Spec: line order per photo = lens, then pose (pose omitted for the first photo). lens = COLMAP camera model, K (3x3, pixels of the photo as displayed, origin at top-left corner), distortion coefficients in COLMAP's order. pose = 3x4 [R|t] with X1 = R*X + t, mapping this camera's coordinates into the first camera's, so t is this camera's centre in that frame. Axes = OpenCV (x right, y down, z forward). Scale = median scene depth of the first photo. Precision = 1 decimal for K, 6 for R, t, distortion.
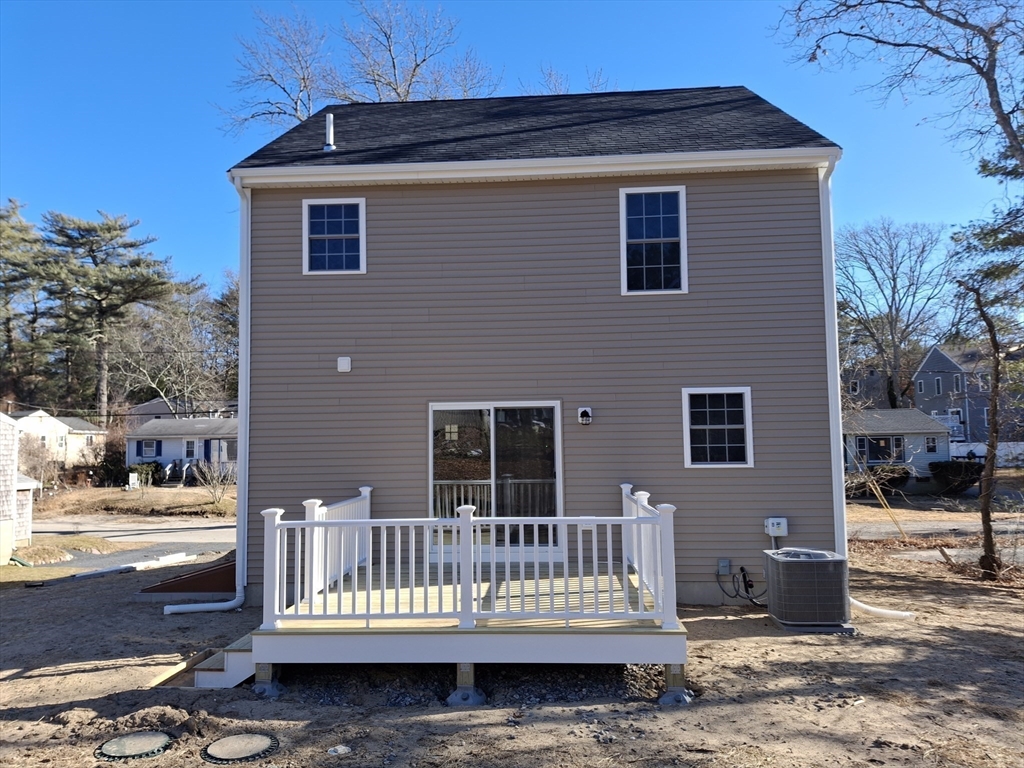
lens RADIAL K [[763.2, 0, 506.2], [0, 763.2, 388.8], [0, 0, 1]] dist [-0.002380, 0.010675]
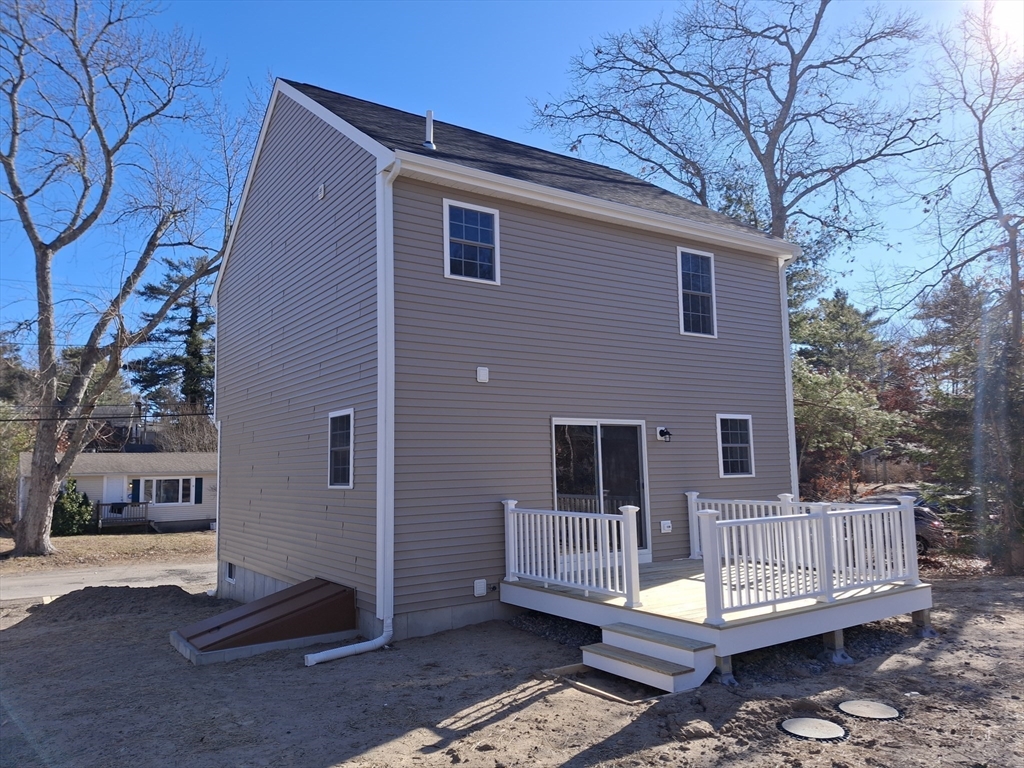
lens RADIAL K [[763.2, 0, 504.4], [0, 763.2, 381.8], [0, 0, 1]] dist [-0.002380, 0.010675]
pose [[0.791848, 0.065984, 0.607144, -0.790345], [-0.035659, 0.997445, -0.061894, 0.036111], [-0.609677, 0.027360, 0.792178, 0.217479]]
